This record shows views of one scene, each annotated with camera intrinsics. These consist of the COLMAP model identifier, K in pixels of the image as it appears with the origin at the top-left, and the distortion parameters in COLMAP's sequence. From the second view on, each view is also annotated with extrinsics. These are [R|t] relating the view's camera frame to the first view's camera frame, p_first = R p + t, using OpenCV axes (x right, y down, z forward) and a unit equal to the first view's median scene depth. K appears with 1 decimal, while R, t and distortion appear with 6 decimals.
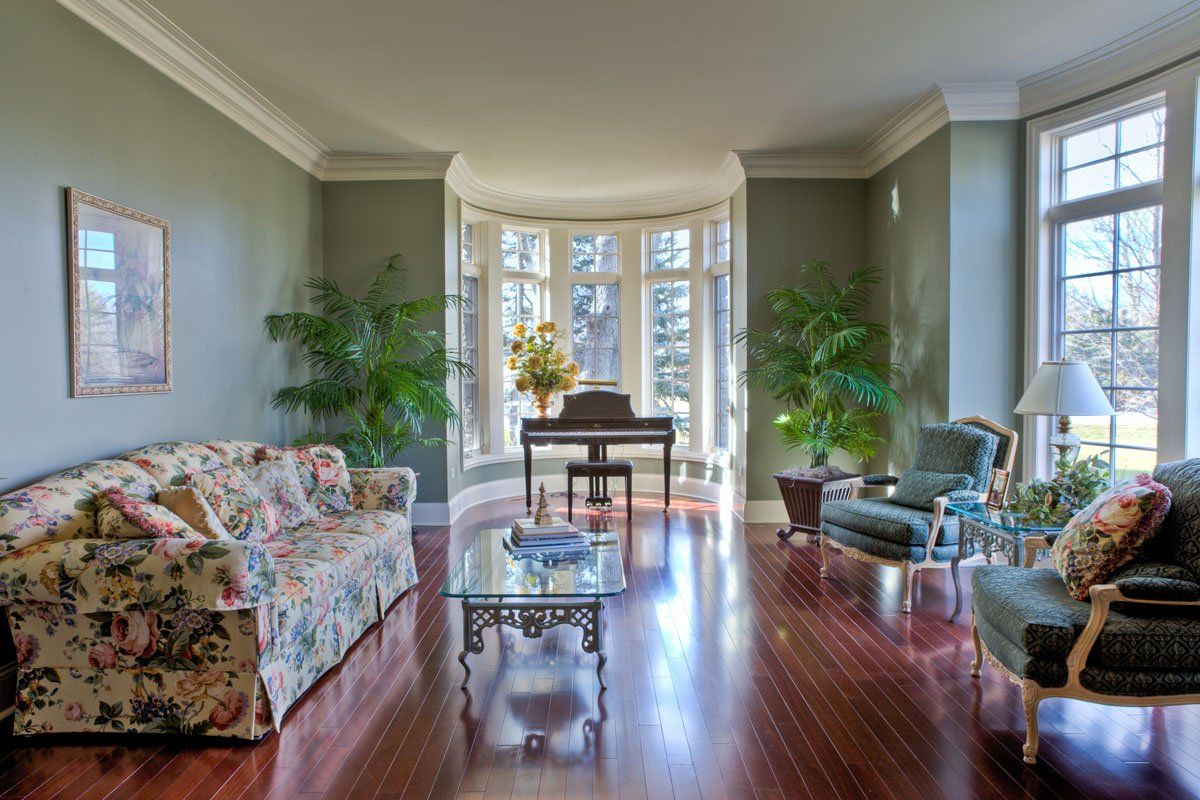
lens RADIAL K [[774.6, 0, 602.6], [0, 774.6, 396.9], [0, 0, 1]] dist [0.090427, -0.081651]
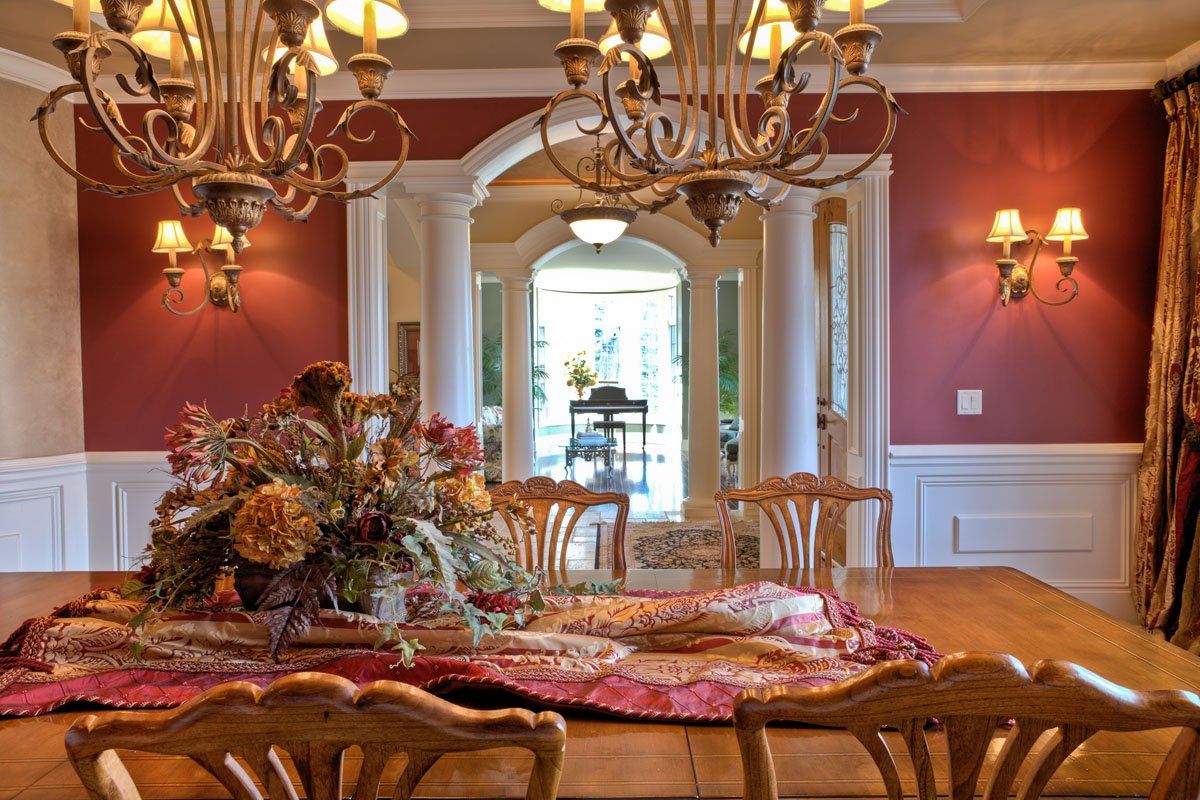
lens RADIAL K [[774.6, 0, 602.6], [0, 774.6, 396.9], [0, 0, 1]] dist [0.090427, -0.081651]
pose [[0.999902, -0.001507, -0.013891, 0.005898], [0.001404, 0.999971, -0.007419, 0.033752], [0.013902, 0.007399, 0.999876, -0.952016]]
